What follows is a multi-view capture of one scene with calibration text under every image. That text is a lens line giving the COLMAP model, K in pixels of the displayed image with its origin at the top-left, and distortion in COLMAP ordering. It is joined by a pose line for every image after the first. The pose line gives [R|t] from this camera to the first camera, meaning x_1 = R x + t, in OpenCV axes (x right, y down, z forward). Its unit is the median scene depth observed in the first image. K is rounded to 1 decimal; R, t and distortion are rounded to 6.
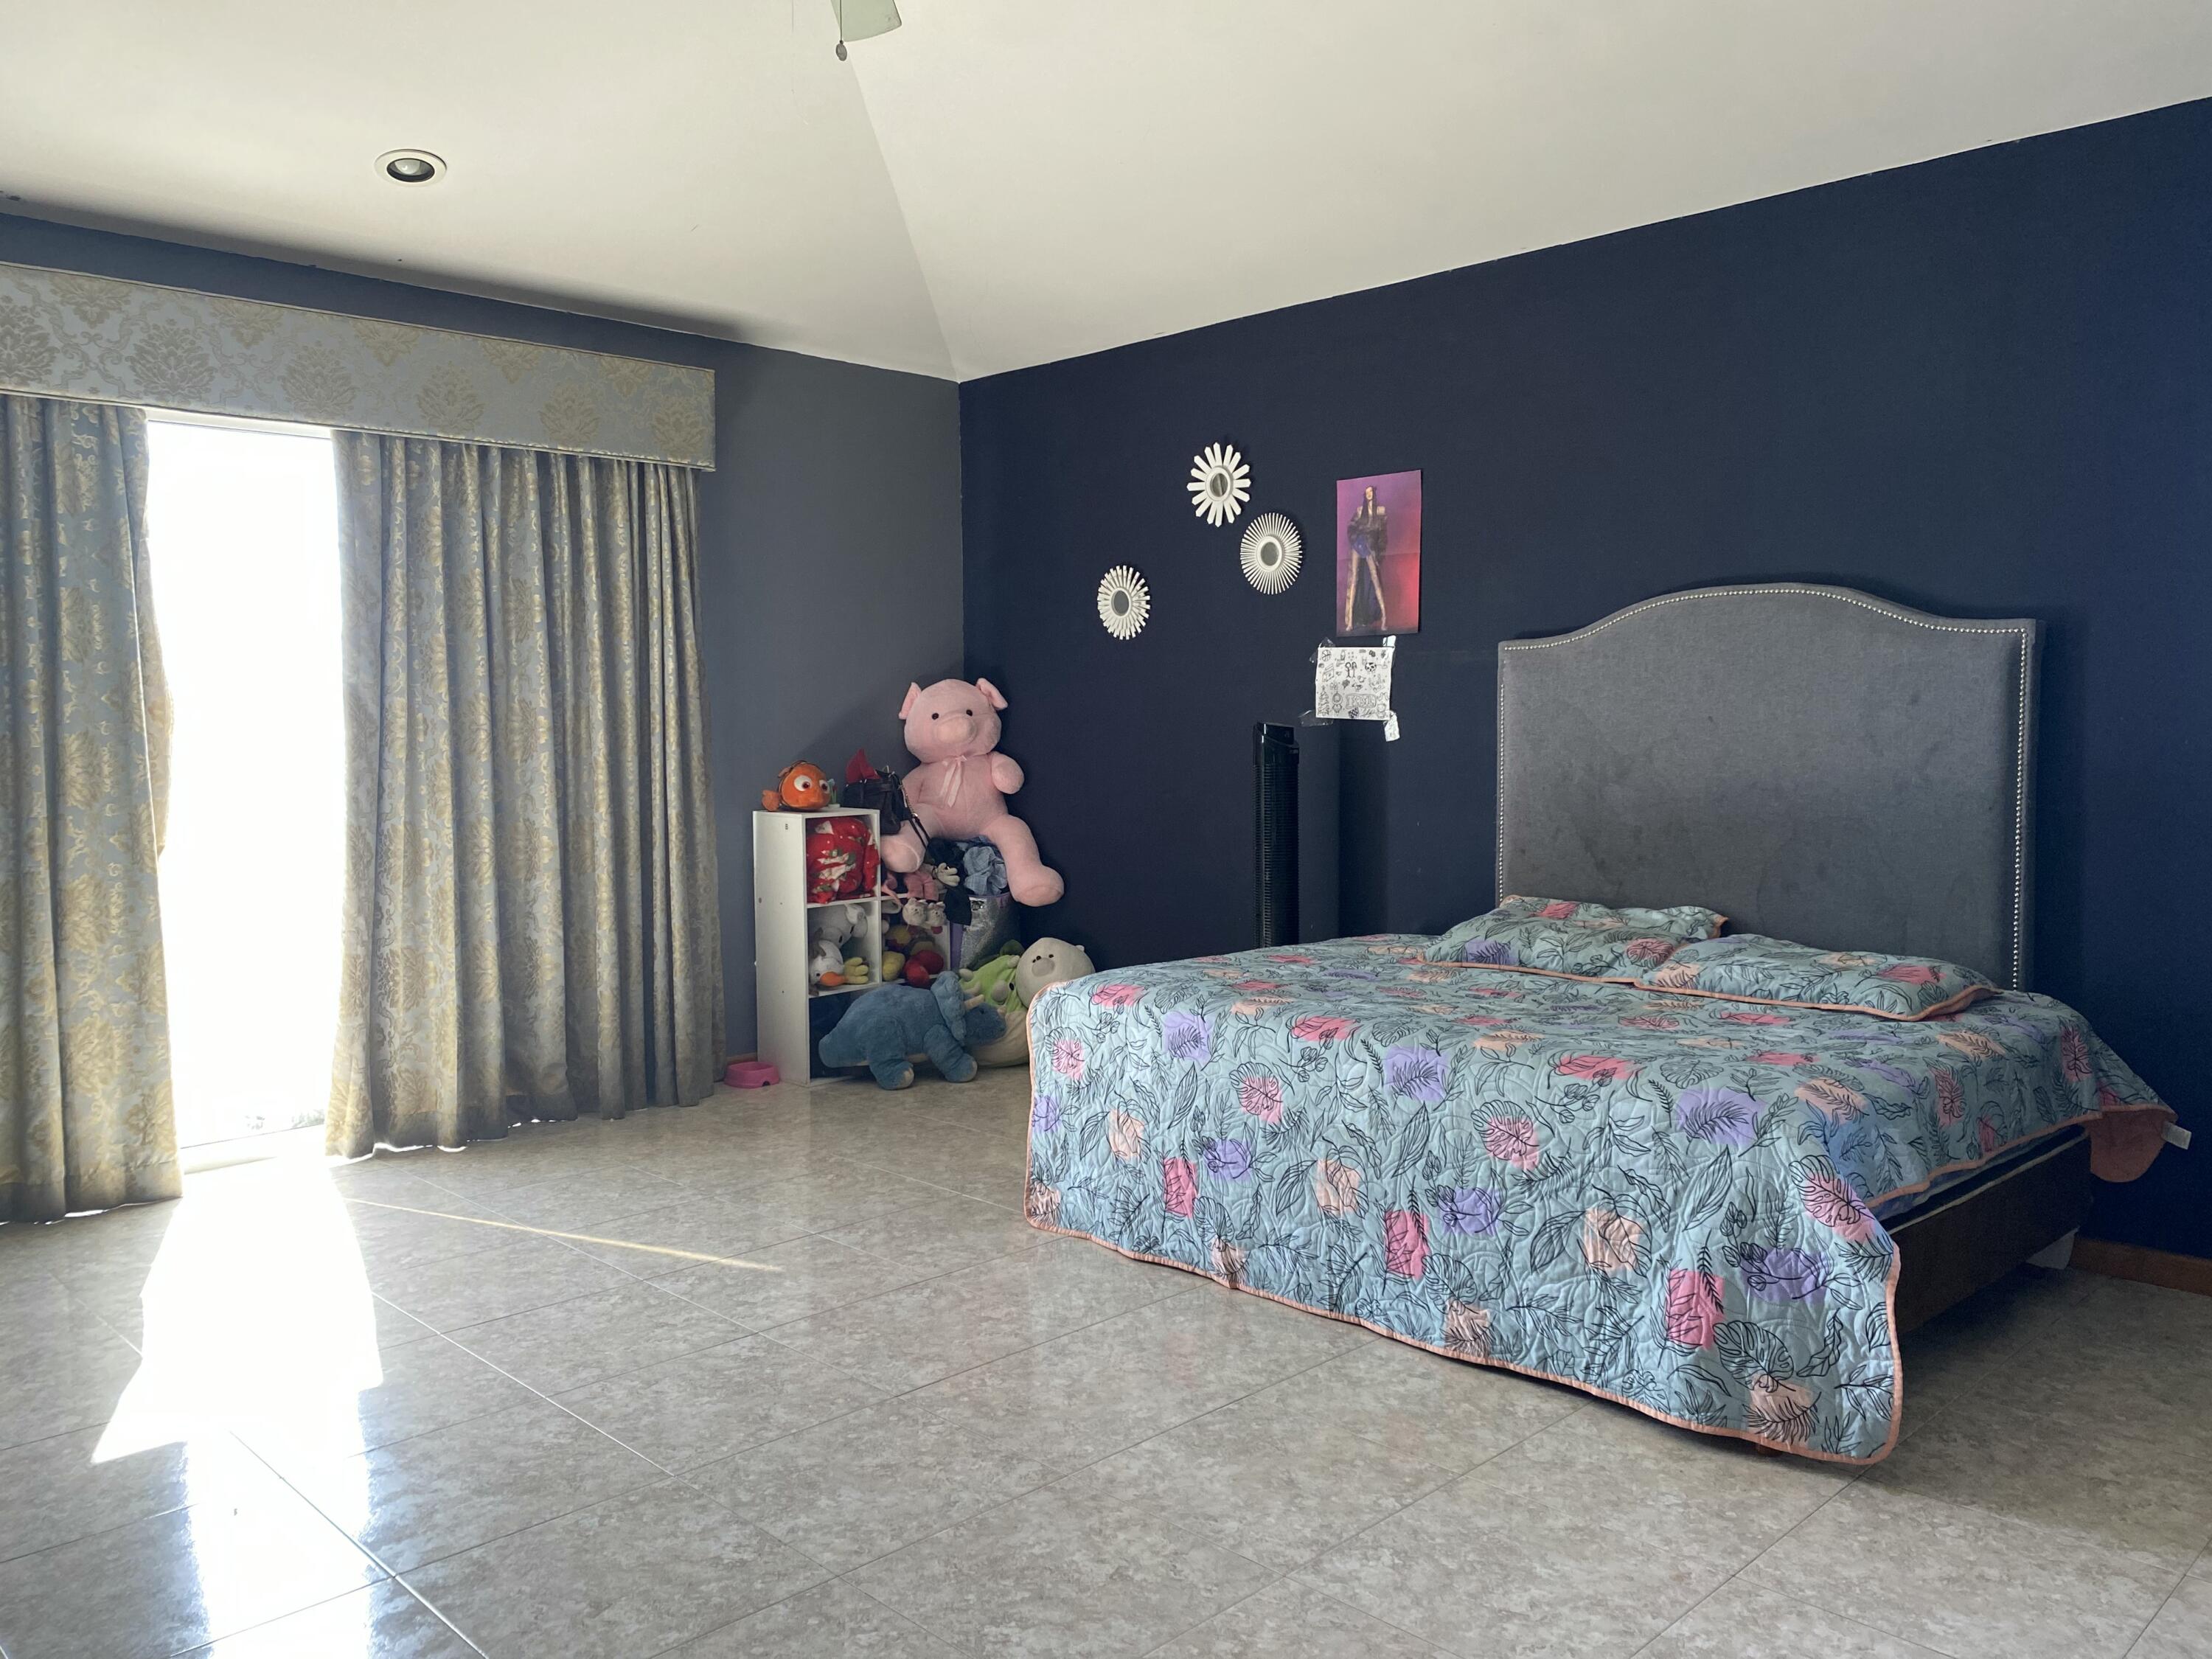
lens RADIAL K [[1691.1, 0, 1104.6], [0, 1691.1, 805.2], [0, 0, 1]] dist [-0.011467, -0.005595]
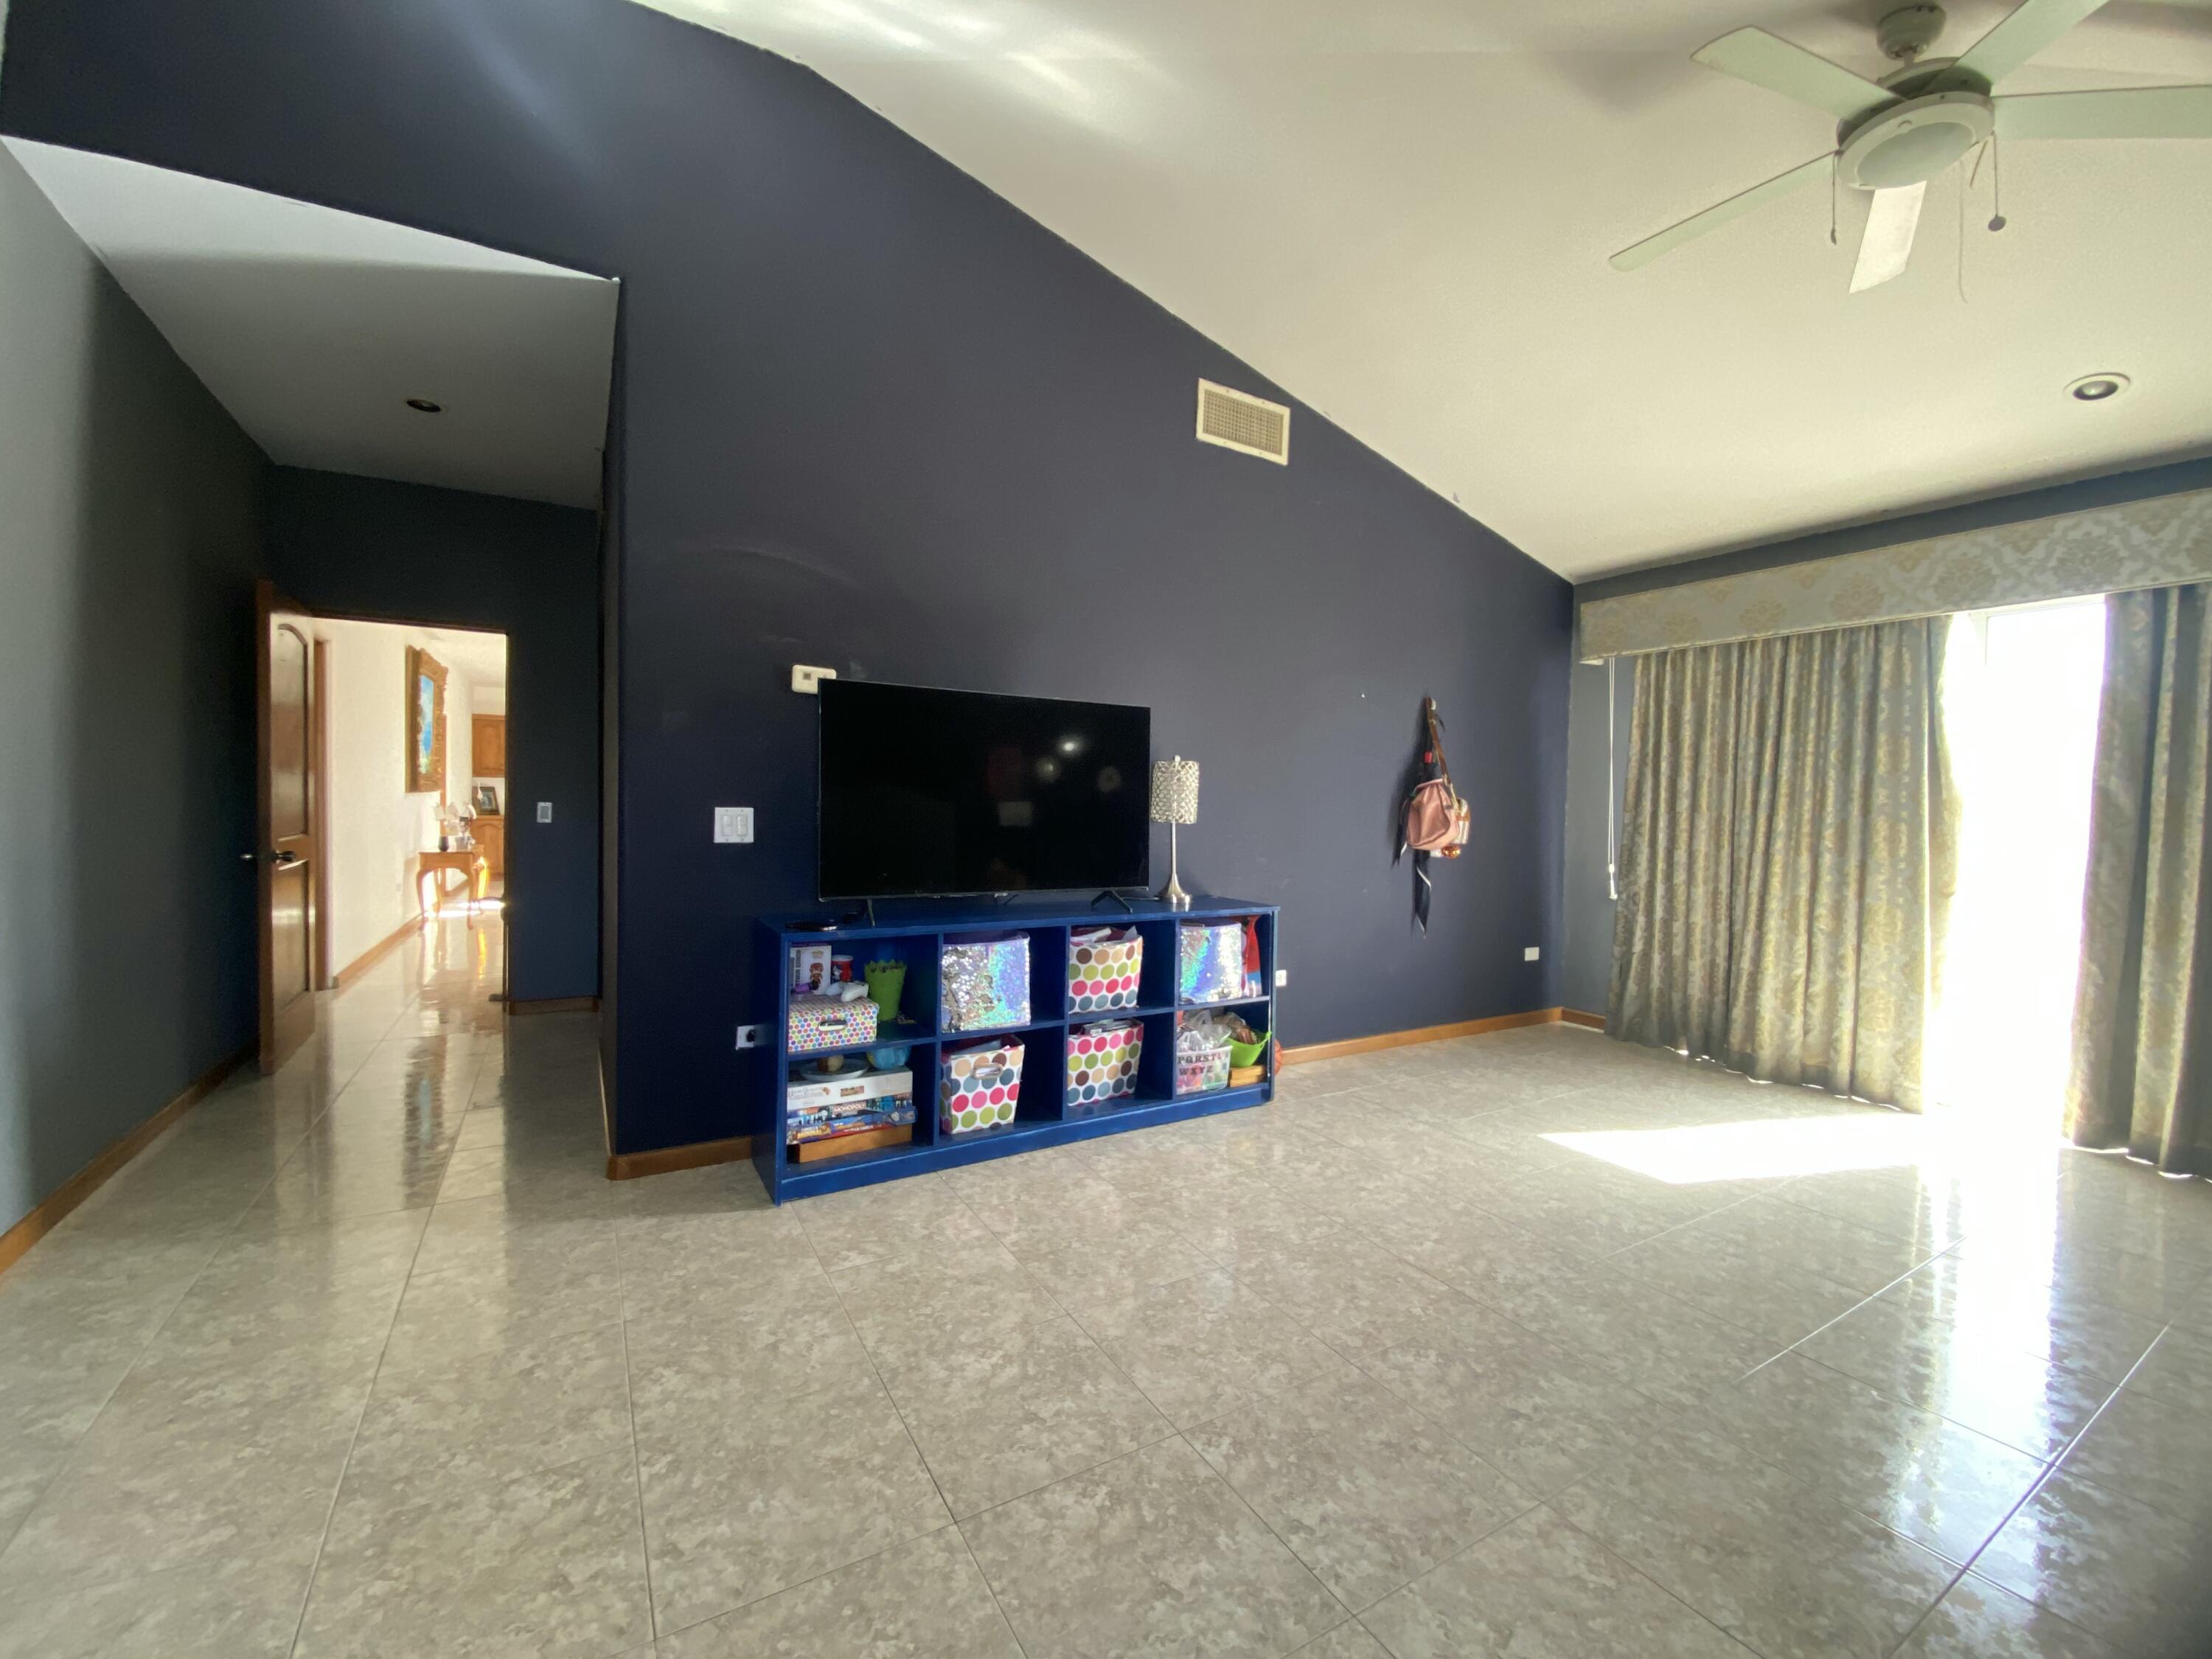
lens RADIAL K [[893.3, 0, 1106.0], [0, 893.3, 829.5], [0, 0, 1]] dist [0.066989, -0.046141]
pose [[-0.240099, 0.027732, -0.970352, 0.450205], [-0.056982, 0.997466, 0.042606, -0.025442], [0.969075, 0.065522, -0.237910, 0.447340]]
